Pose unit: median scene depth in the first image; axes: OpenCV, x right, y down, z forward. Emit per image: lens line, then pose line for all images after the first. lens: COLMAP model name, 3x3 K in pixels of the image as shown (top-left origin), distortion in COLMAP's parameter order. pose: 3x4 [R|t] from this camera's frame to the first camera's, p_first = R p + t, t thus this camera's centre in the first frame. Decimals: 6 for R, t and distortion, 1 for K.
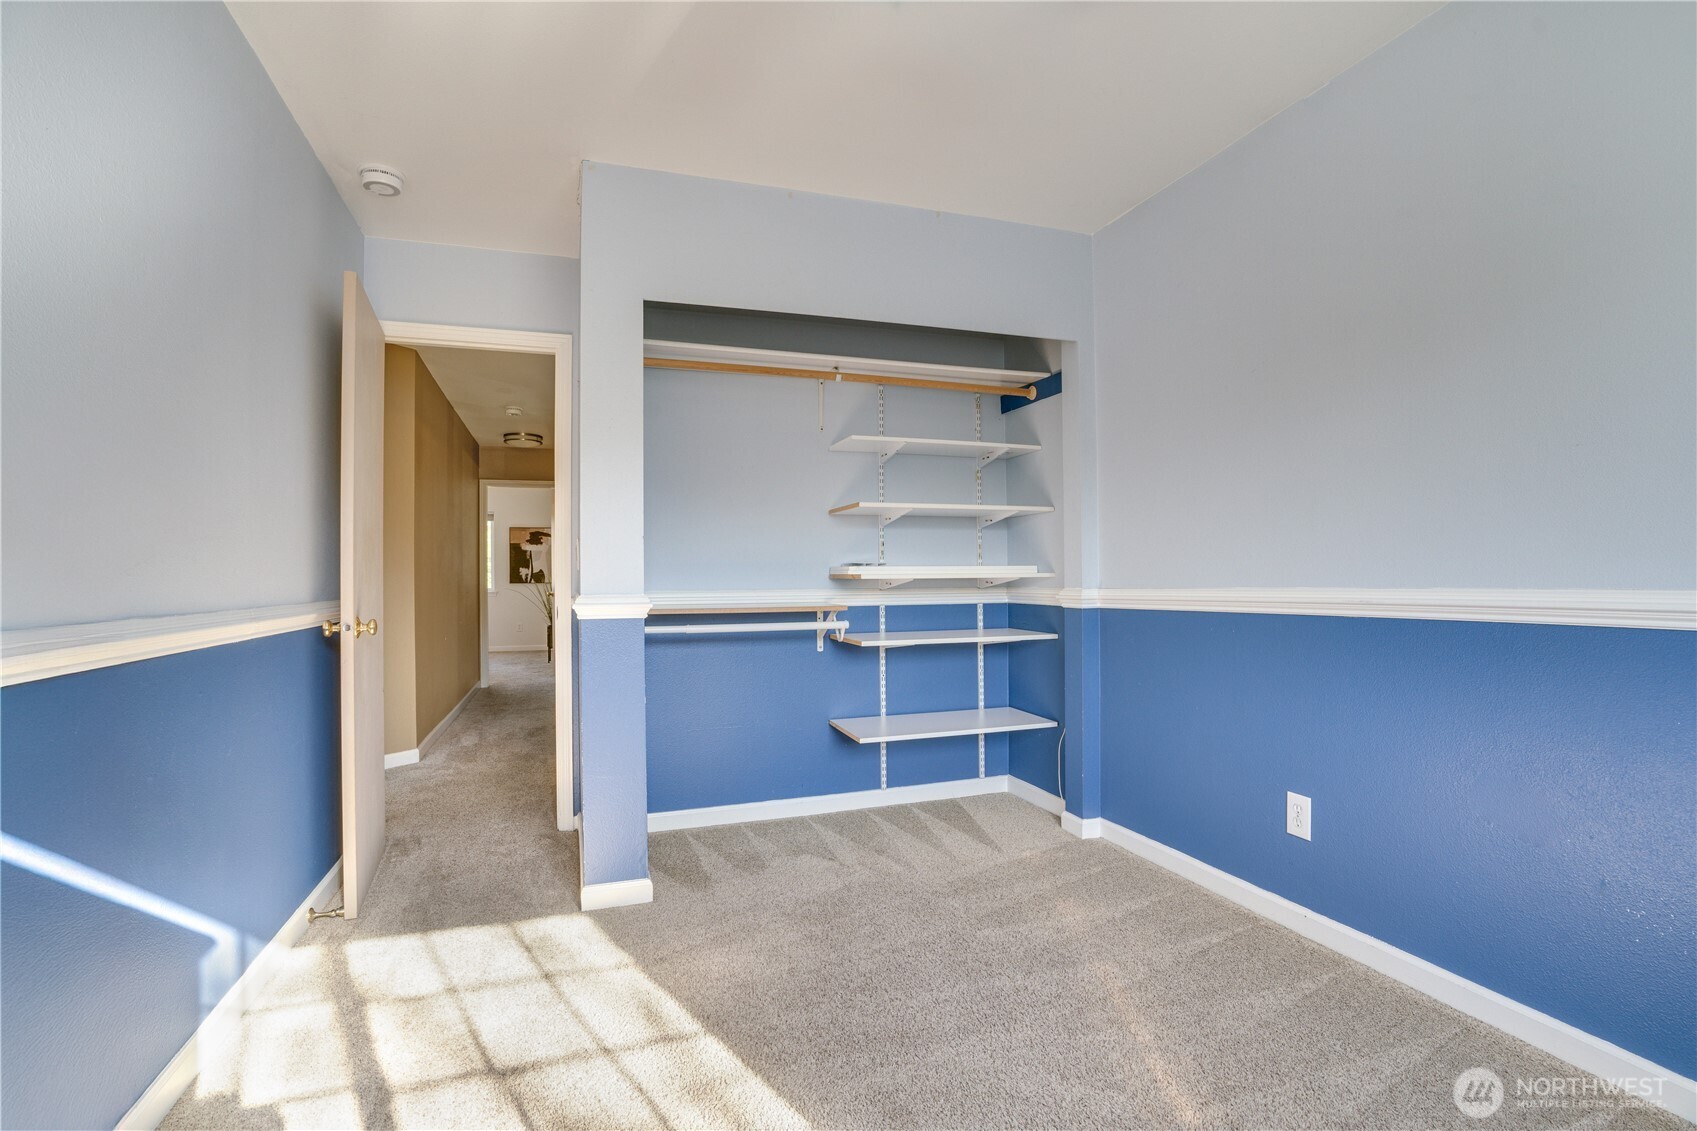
lens RADIAL K [[775.9, 0, 844.5], [0, 775.9, 570.5], [0, 0, 1]] dist [-0.011031, 0.000601]
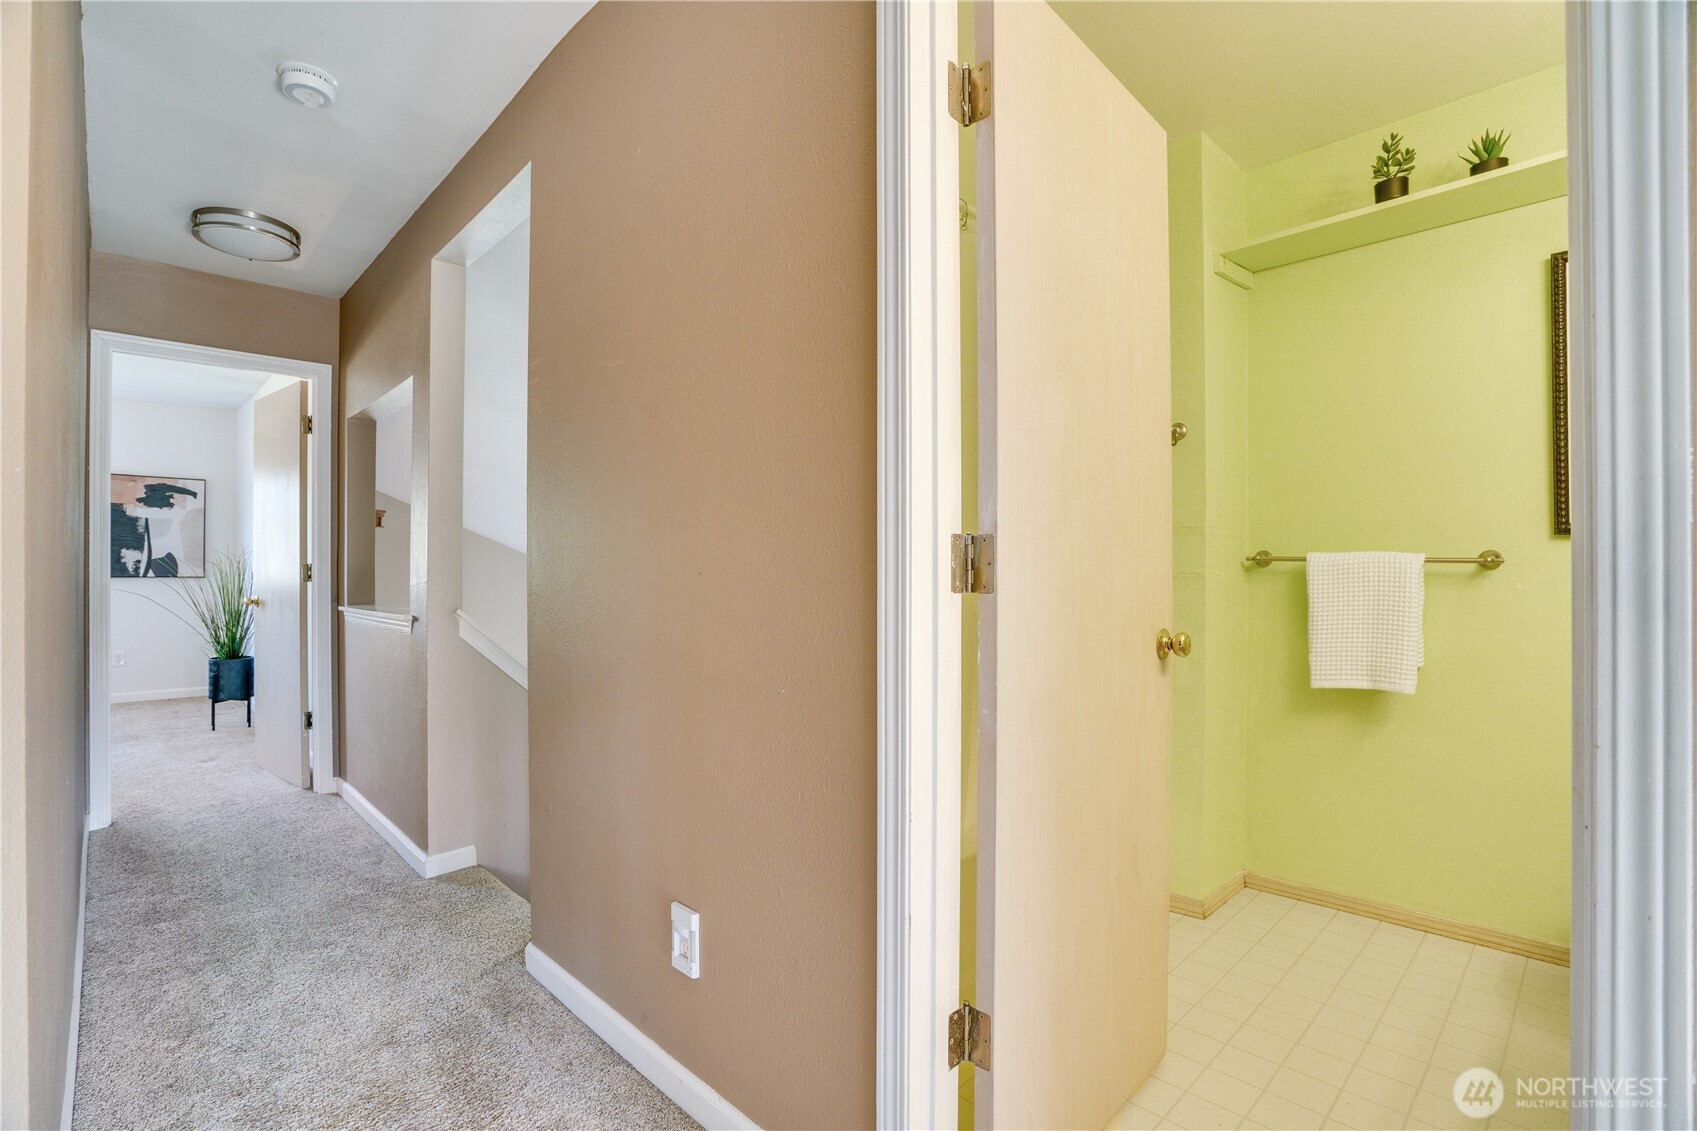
lens RADIAL K [[741.2, 0, 847.8], [0, 741.2, 565.4], [0, 0, 1]] dist [-0.025314, -0.000377]
pose [[0.895340, 0.005897, 0.445344, -0.190466], [-0.006530, 0.999979, -0.000113, 0.004741], [-0.445335, -0.002807, 0.895359, 0.324094]]
